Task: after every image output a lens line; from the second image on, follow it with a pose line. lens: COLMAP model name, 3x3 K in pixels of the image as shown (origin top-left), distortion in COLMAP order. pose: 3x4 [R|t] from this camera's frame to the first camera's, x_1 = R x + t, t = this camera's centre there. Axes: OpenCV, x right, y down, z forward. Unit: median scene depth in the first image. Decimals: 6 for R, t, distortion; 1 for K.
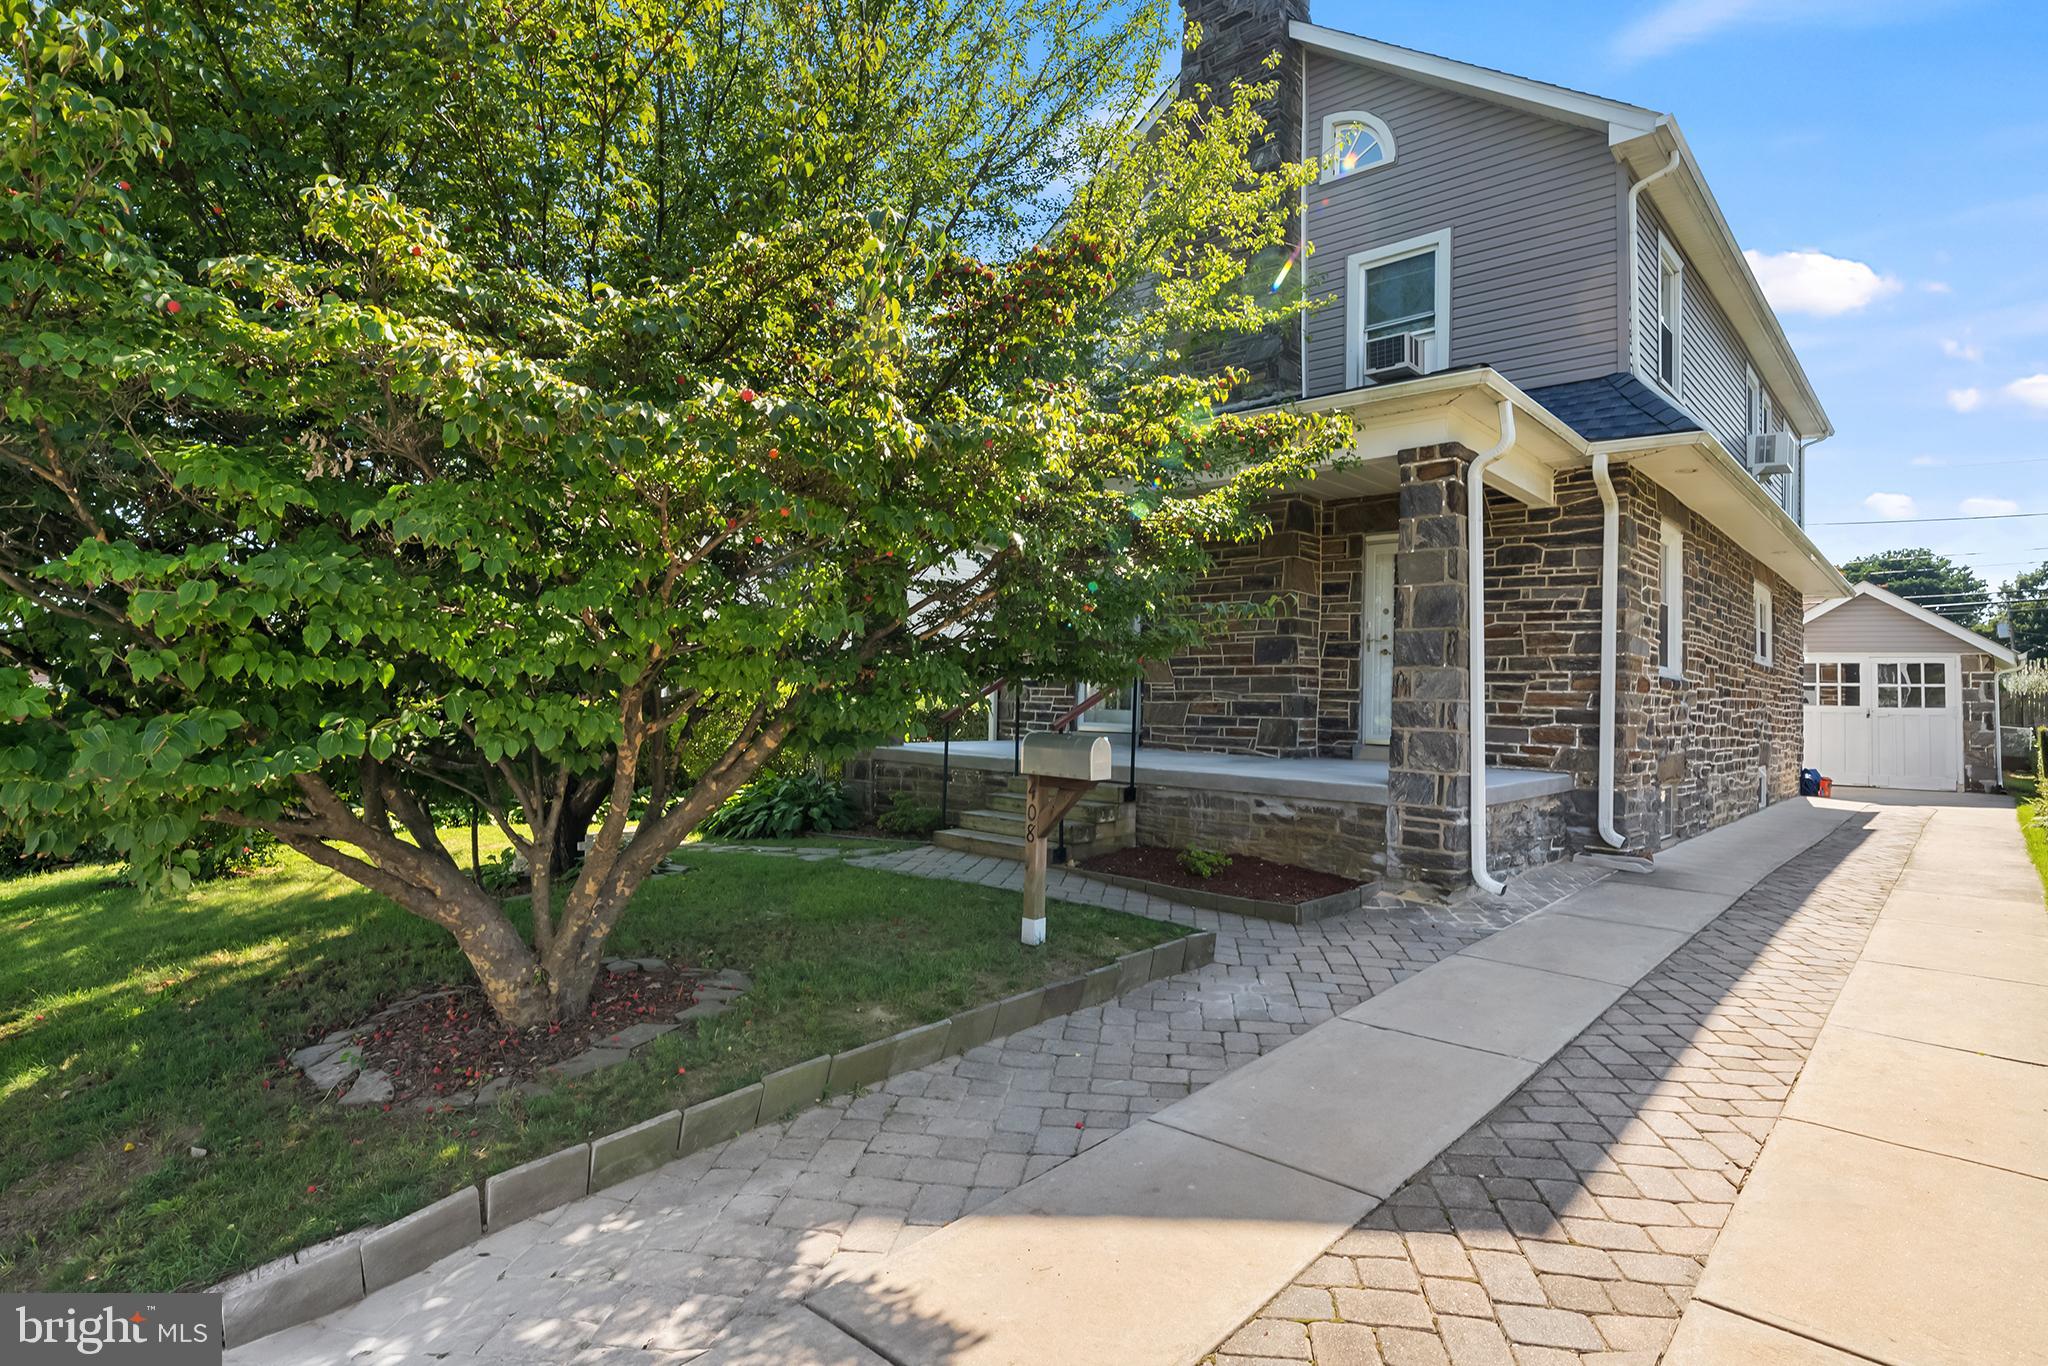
lens RADIAL K [[1050.9, 0, 1022.2], [0, 1050.9, 675.8], [0, 0, 1]] dist [-0.003866, 0.000016]
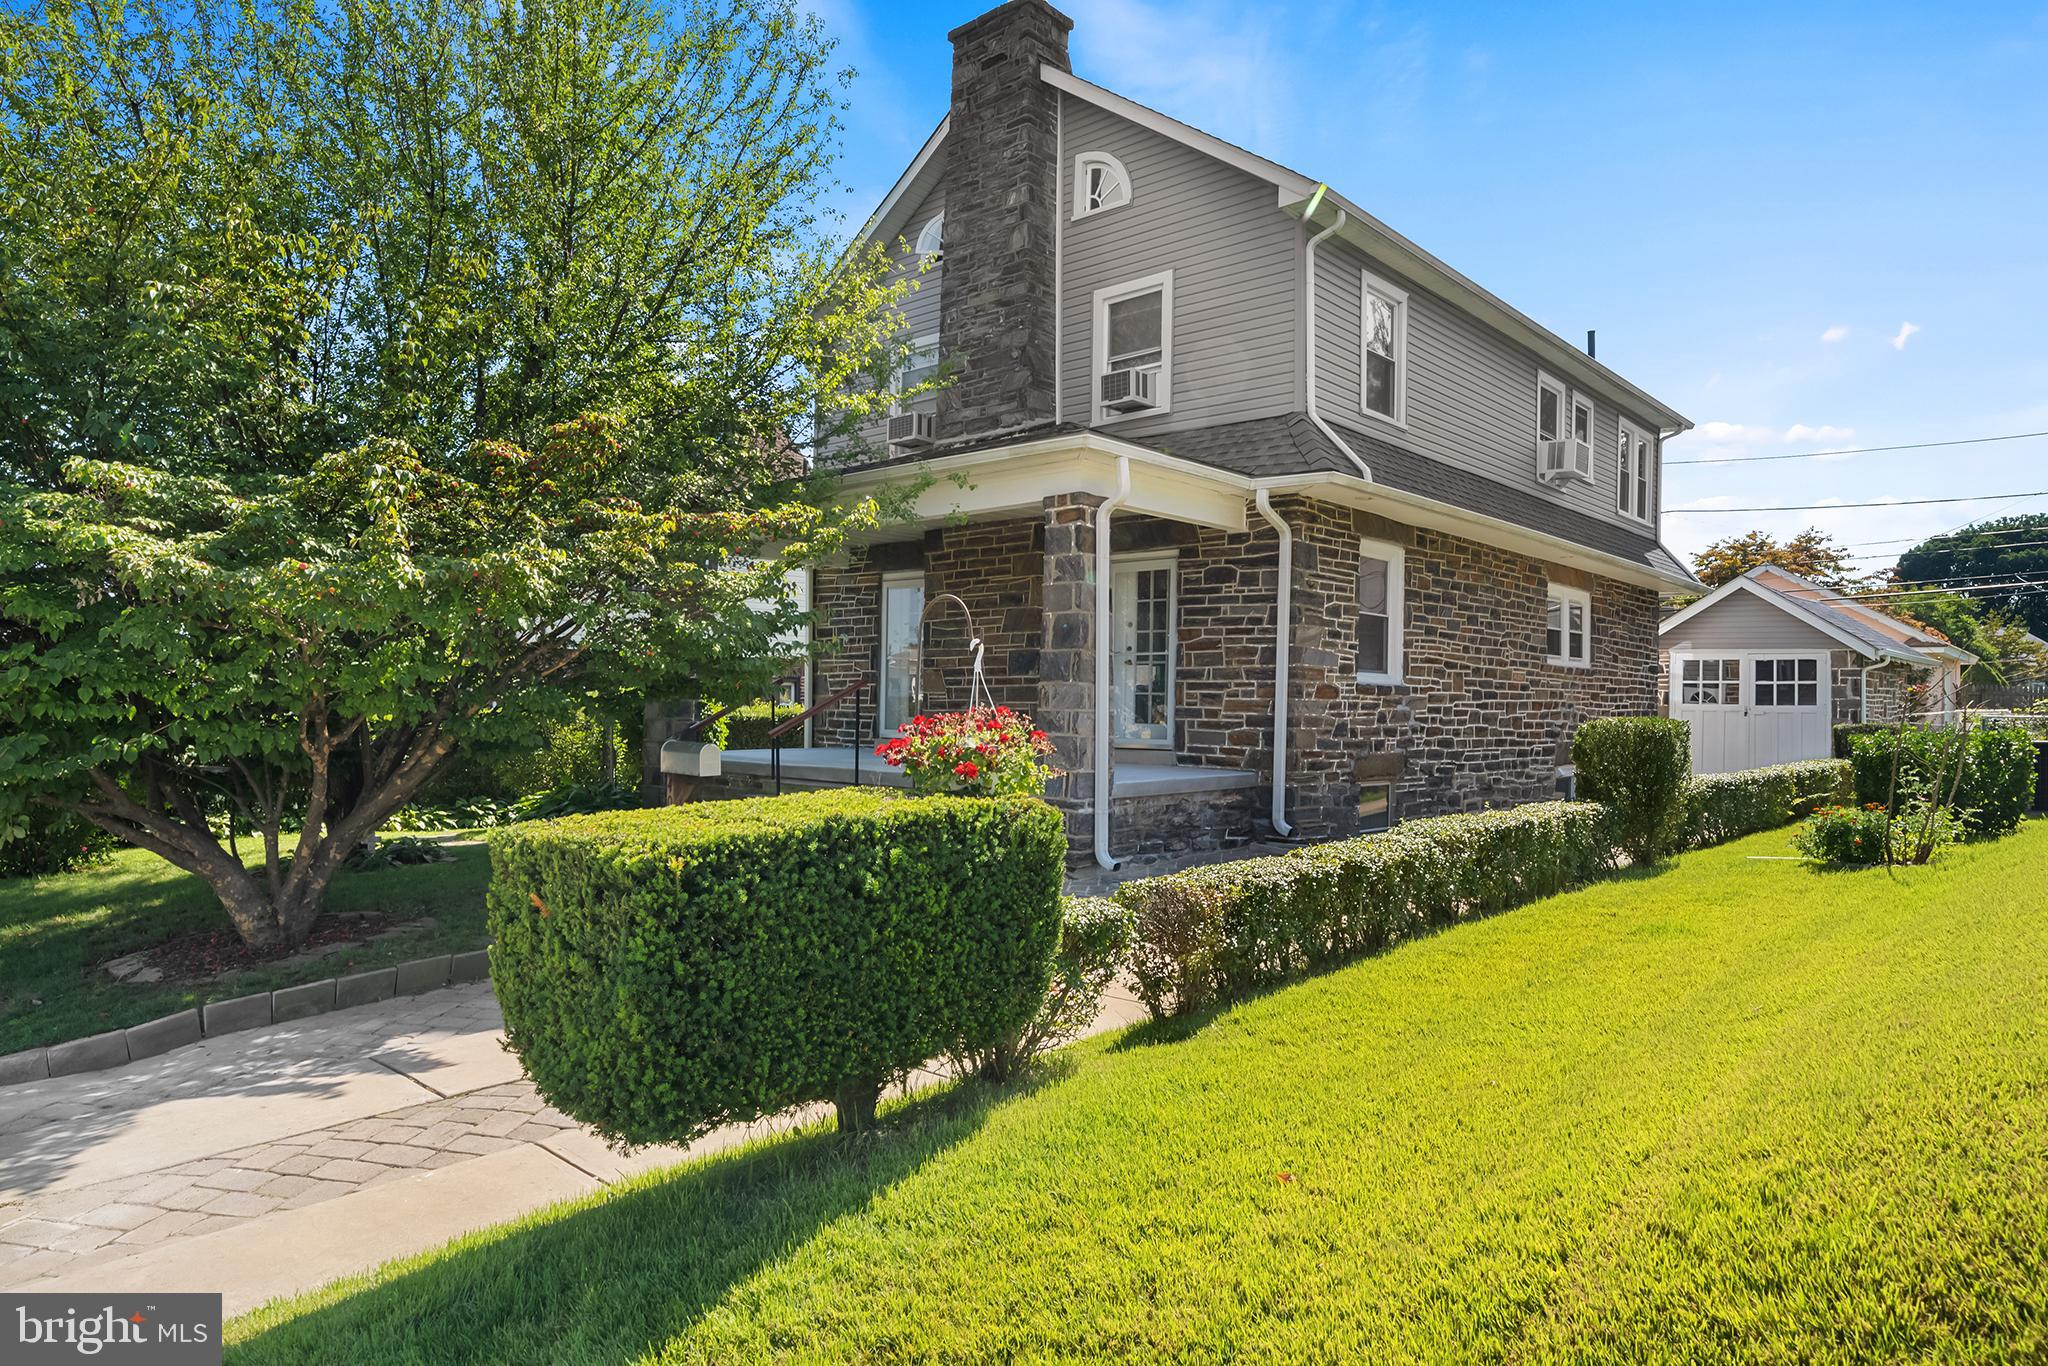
lens RADIAL K [[1243.4, 0, 1014.3], [0, 1243.4, 723.3], [0, 0, 1]] dist [-0.004318, 0.000529]
pose [[0.999928, -0.010524, -0.005690, 0.275101], [0.010750, 0.999090, 0.041279, -0.016512], [0.005251, -0.041337, 0.999131, -0.331387]]
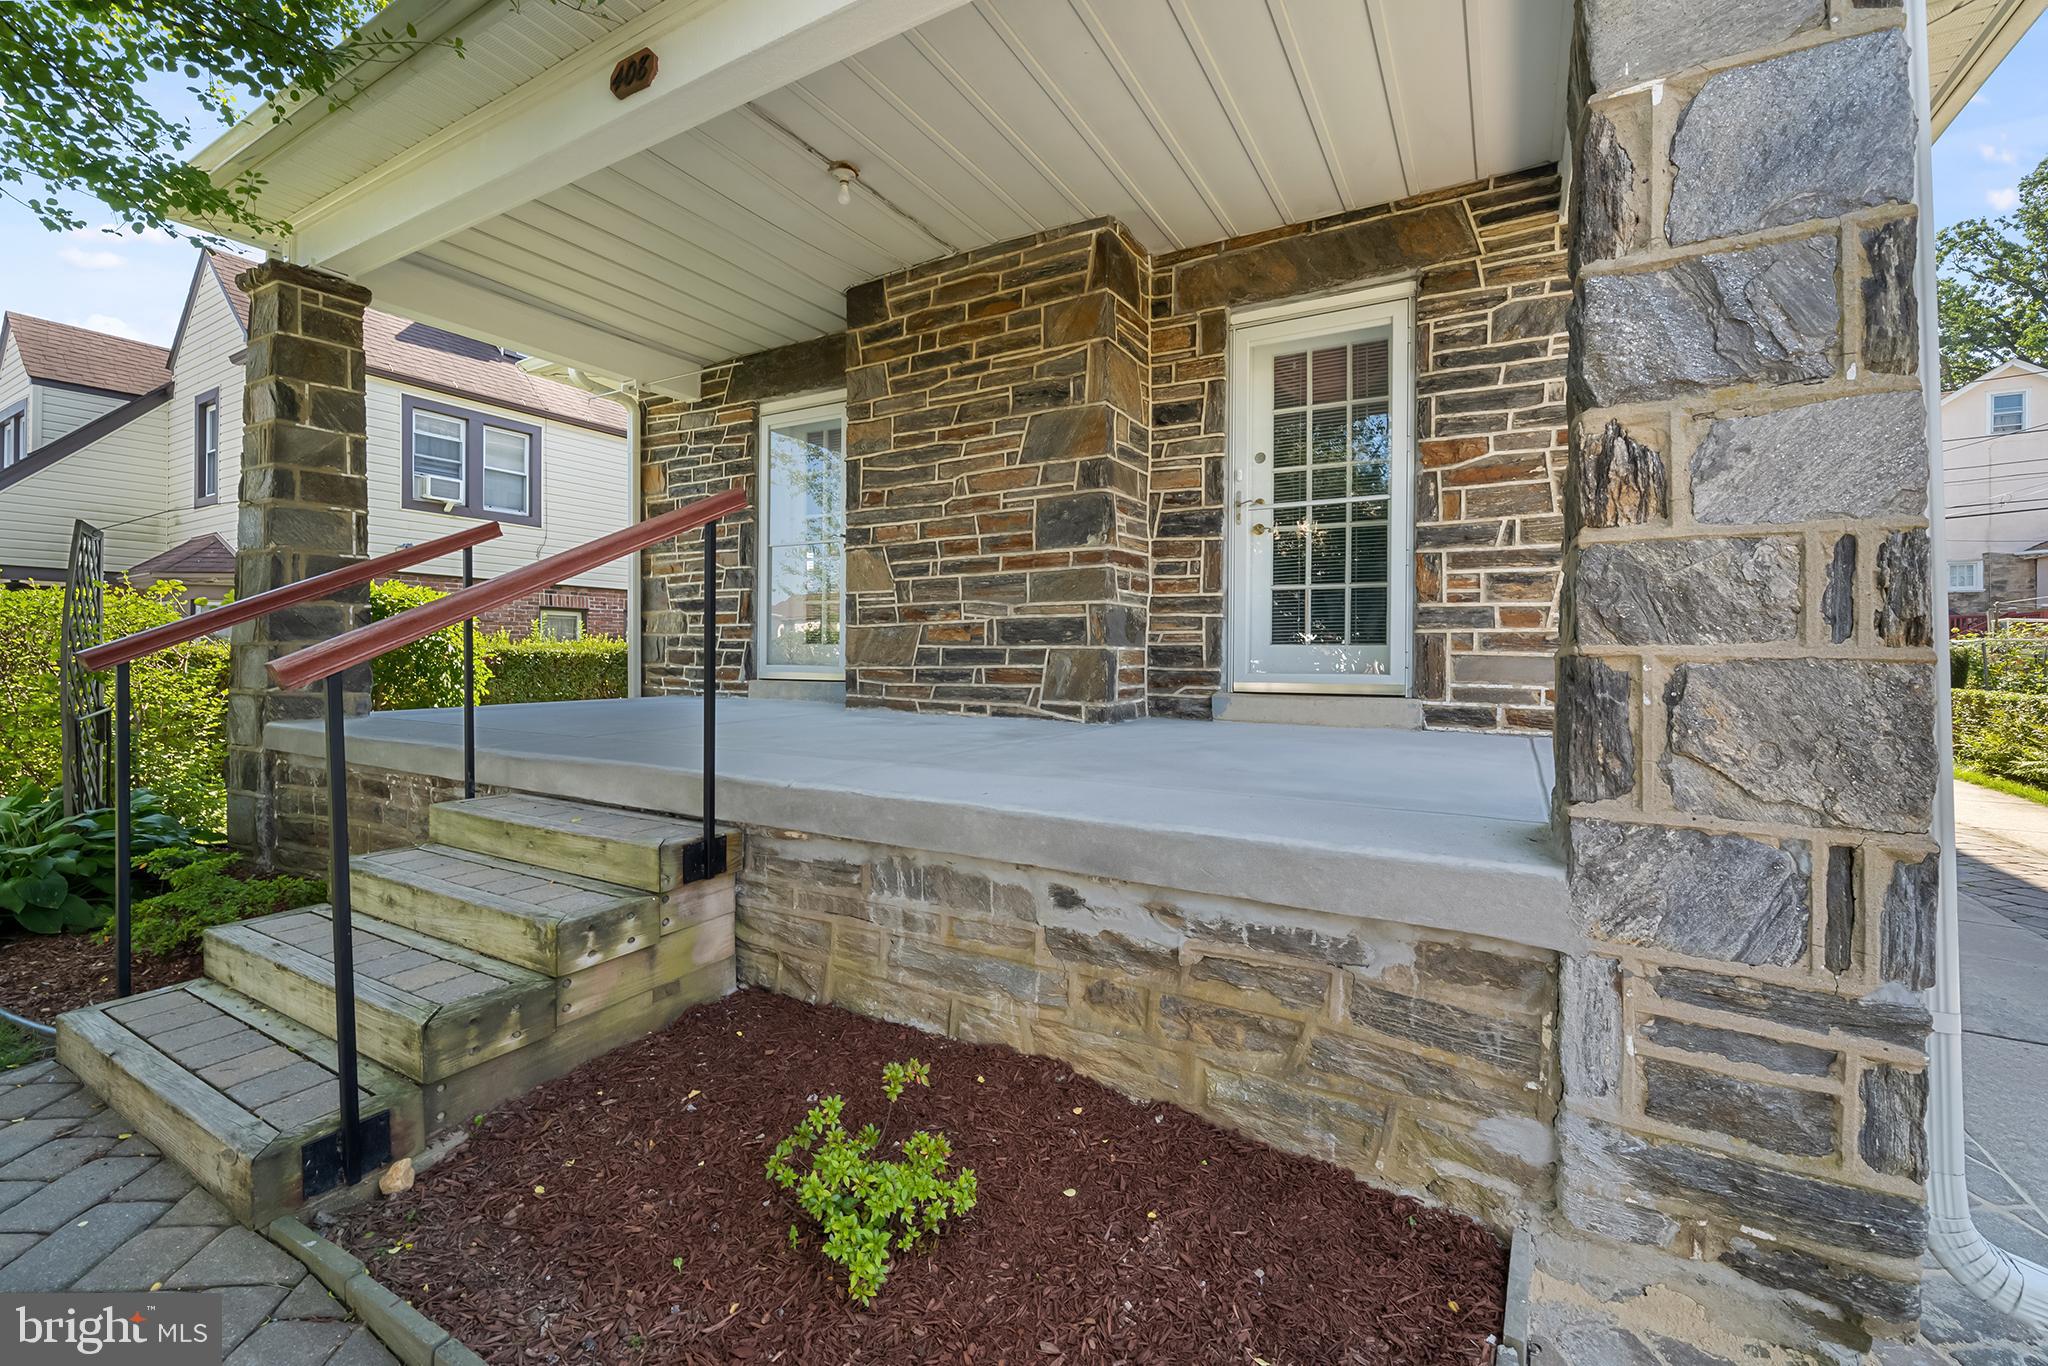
lens RADIAL K [[838.6, 0, 1027.6], [0, 838.6, 662.8], [0, 0, 1]] dist [0.002202, -0.000522]
pose [[0.976331, -0.020041, 0.215352, 0.145222], [0.011853, 0.999159, 0.039246, 0.035877], [-0.215958, -0.035764, 0.975748, 0.682894]]
